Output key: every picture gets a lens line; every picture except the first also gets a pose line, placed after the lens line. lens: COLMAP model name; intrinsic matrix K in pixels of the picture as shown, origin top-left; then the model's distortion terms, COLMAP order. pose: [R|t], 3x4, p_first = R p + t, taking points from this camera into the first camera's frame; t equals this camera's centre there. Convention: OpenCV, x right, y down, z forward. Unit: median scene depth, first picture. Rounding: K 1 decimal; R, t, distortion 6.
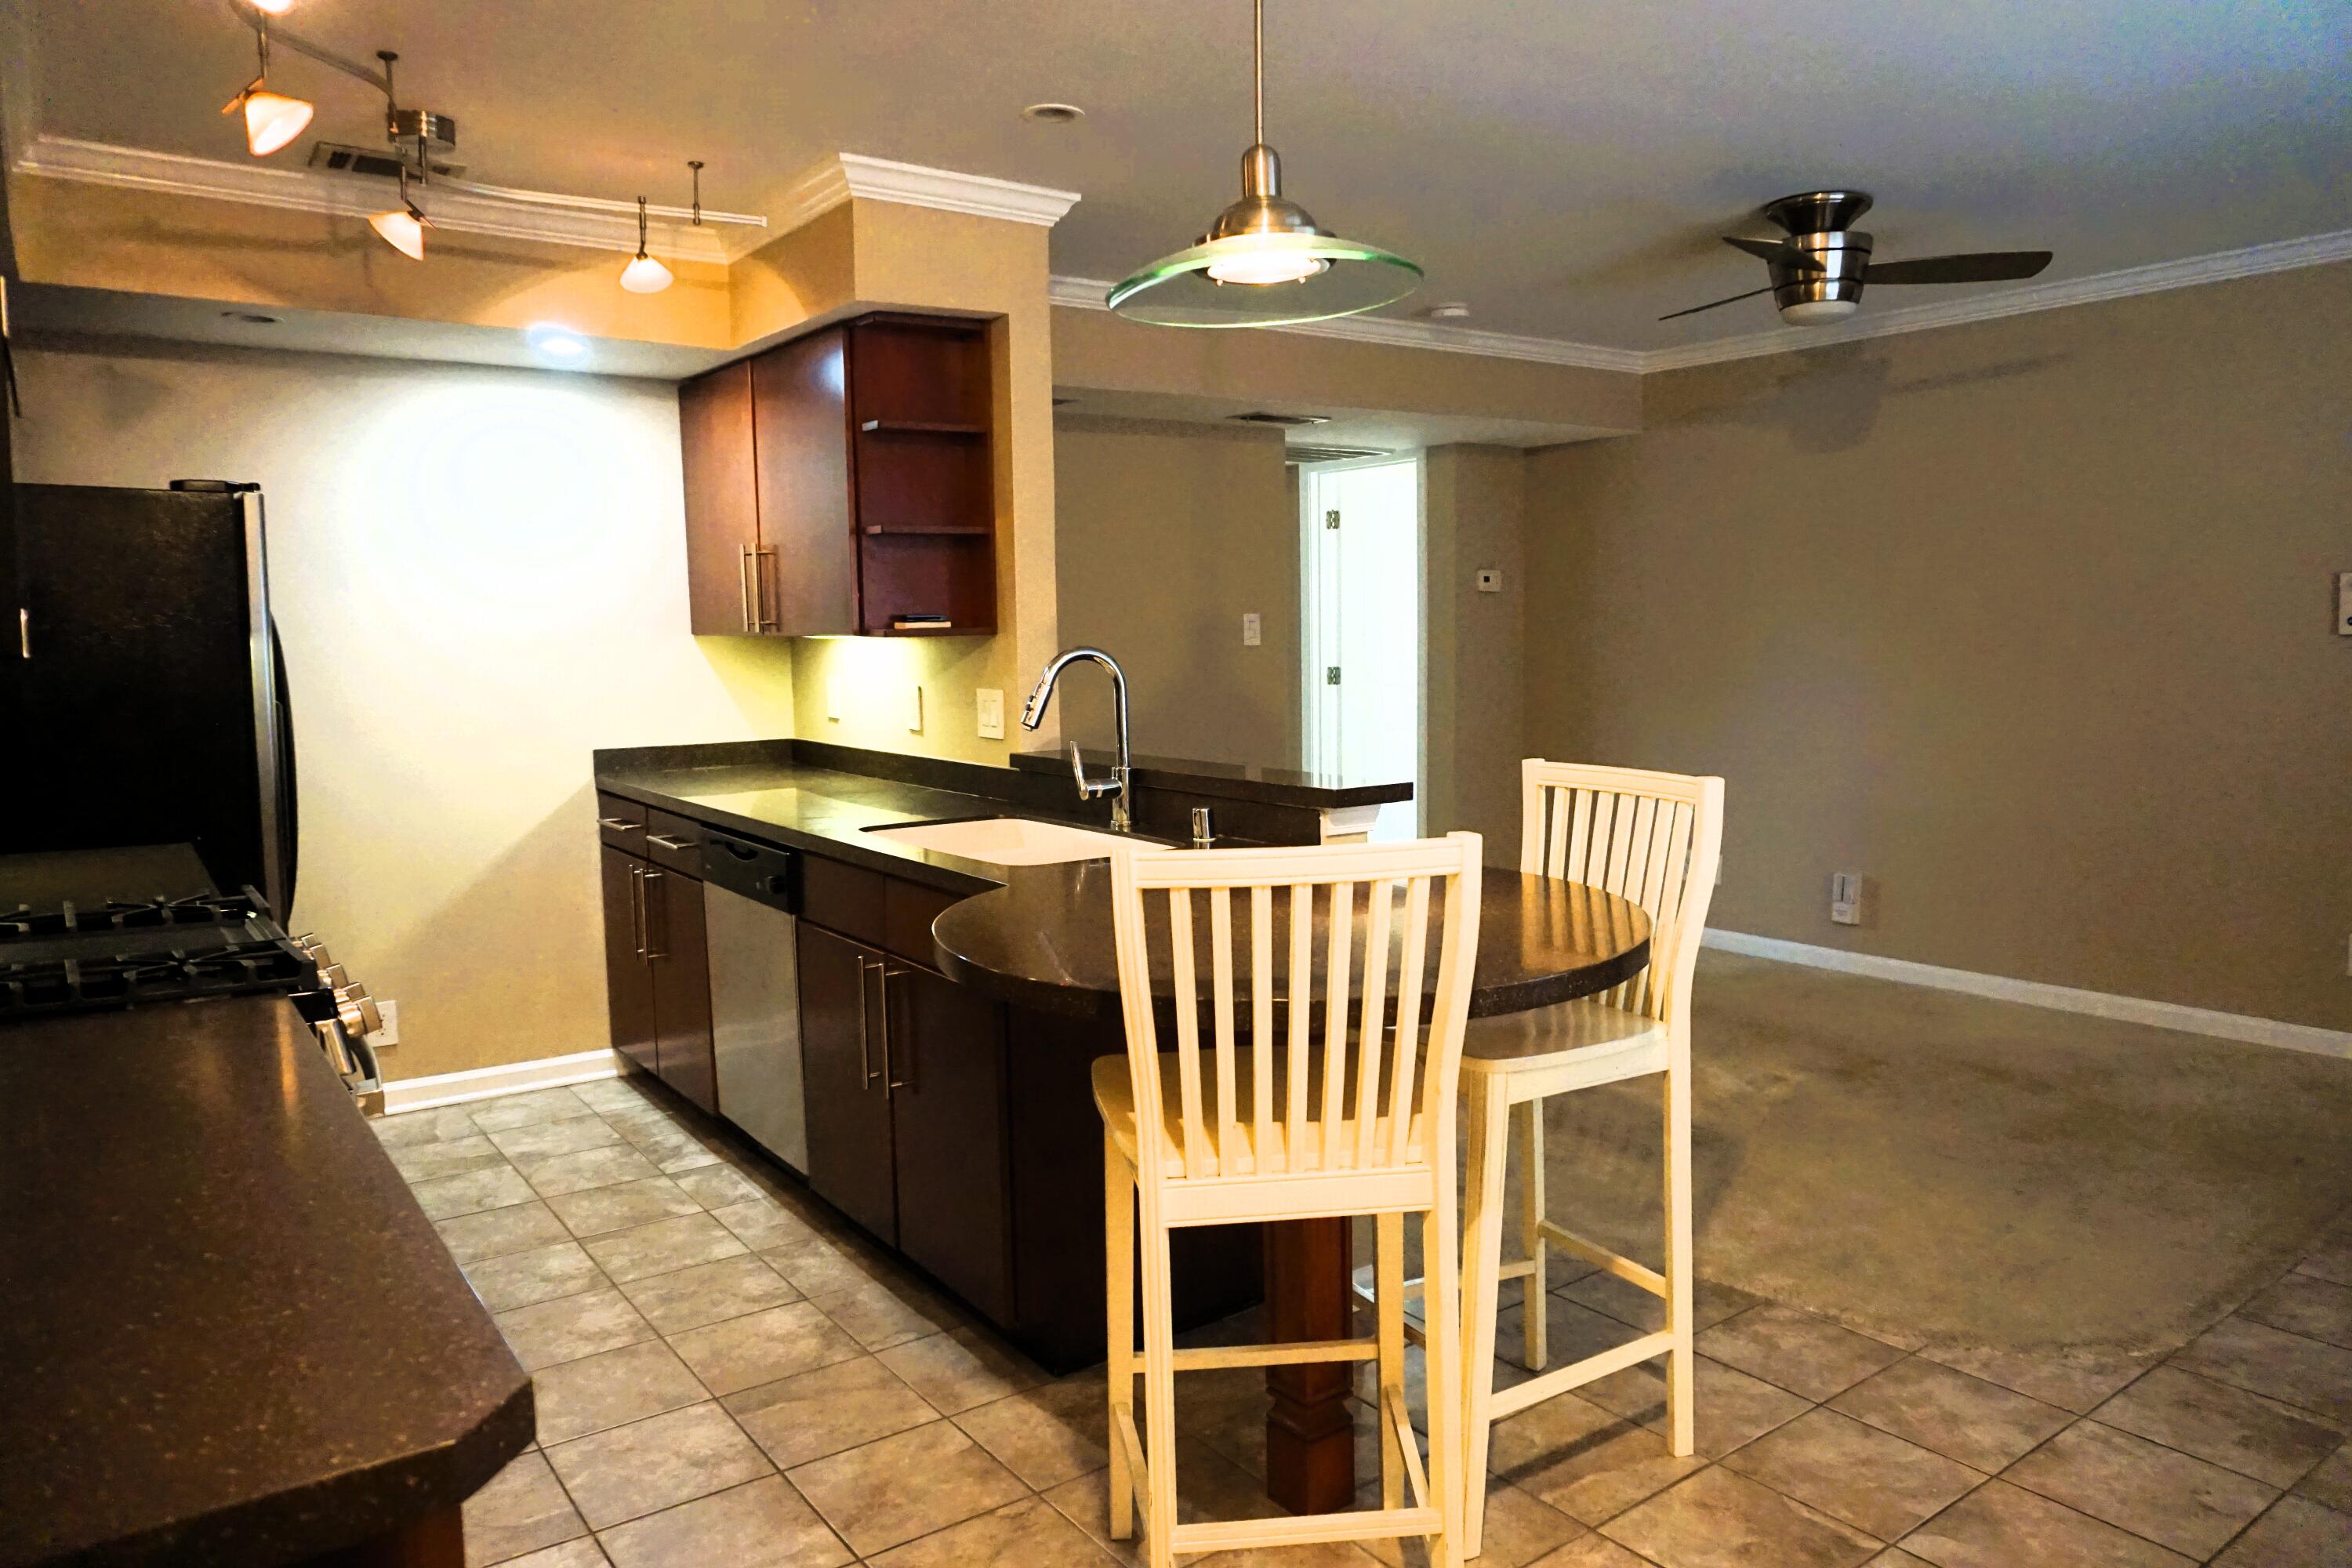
lens RADIAL K [[1569.2, 0, 1177.1], [0, 1569.2, 783.8], [0, 0, 1]] dist [-0.027700, 0.013472]
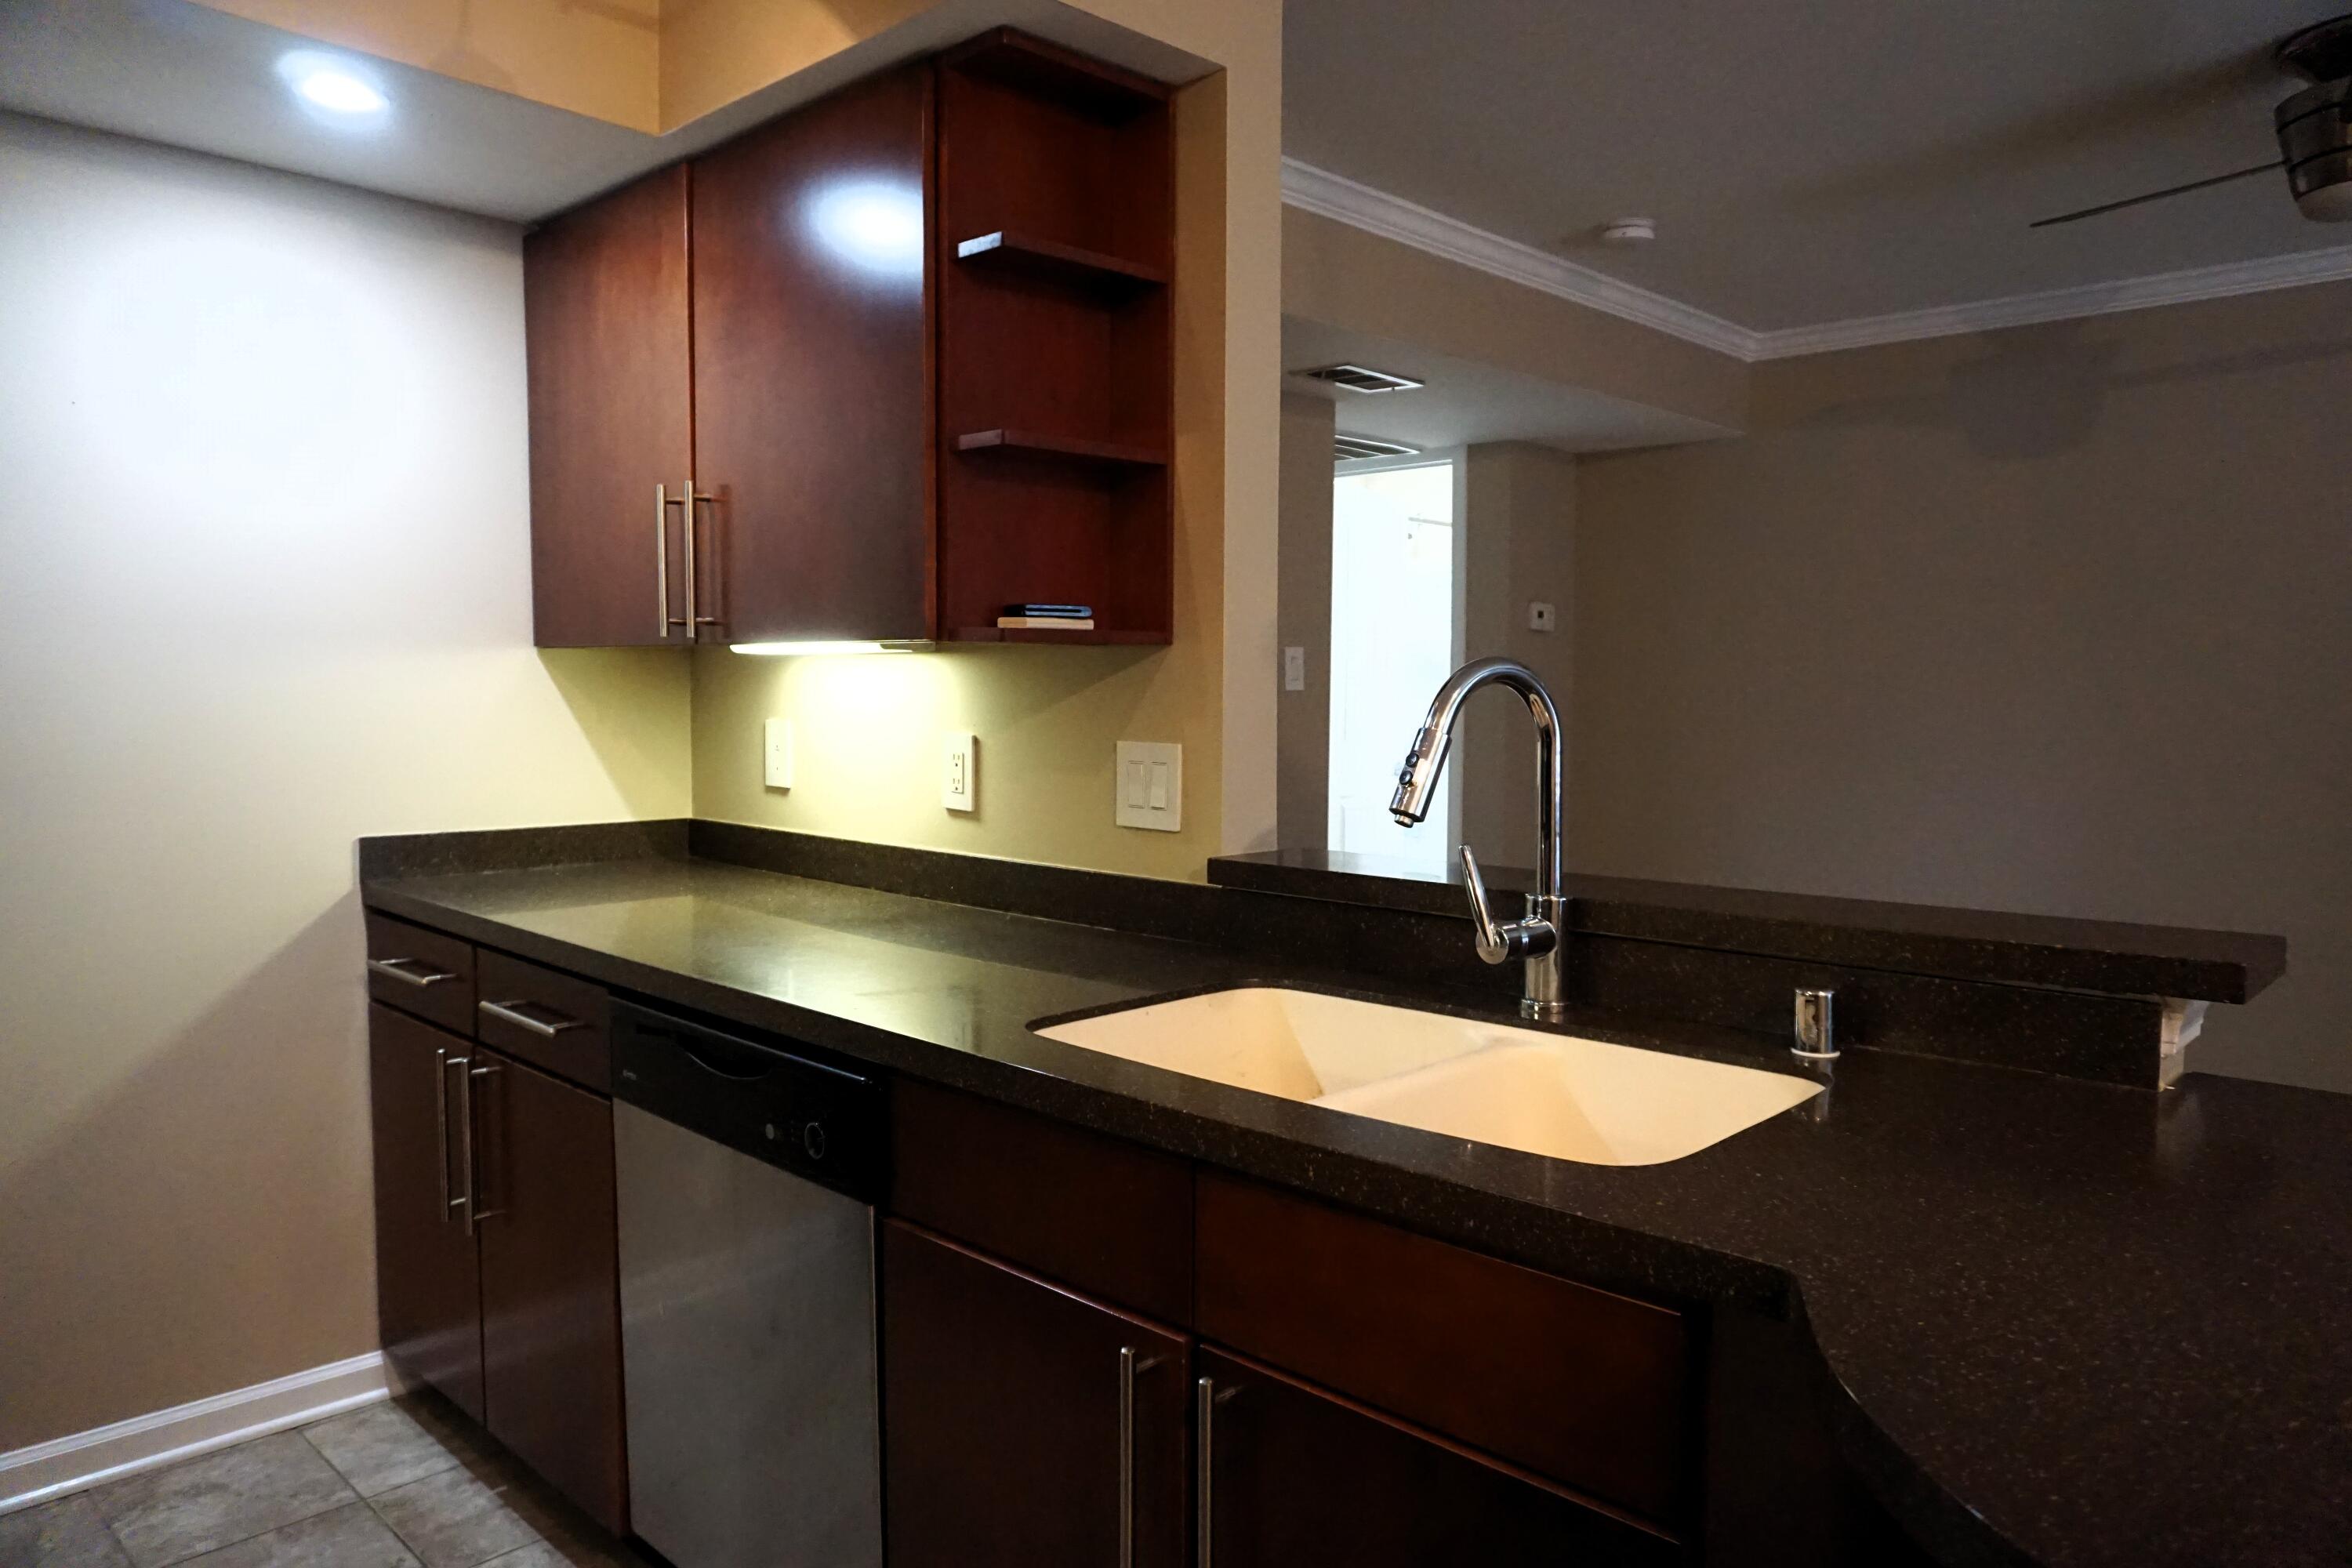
lens RADIAL K [[1569.2, 0, 1179.1], [0, 1569.2, 779.9], [0, 0, 1]] dist [-0.027700, 0.013472]
pose [[0.983831, 0.008274, 0.178906, -0.185779], [-0.000572, 0.999072, -0.043059, -0.019817], [-0.179097, 0.042261, 0.982923, 0.393311]]
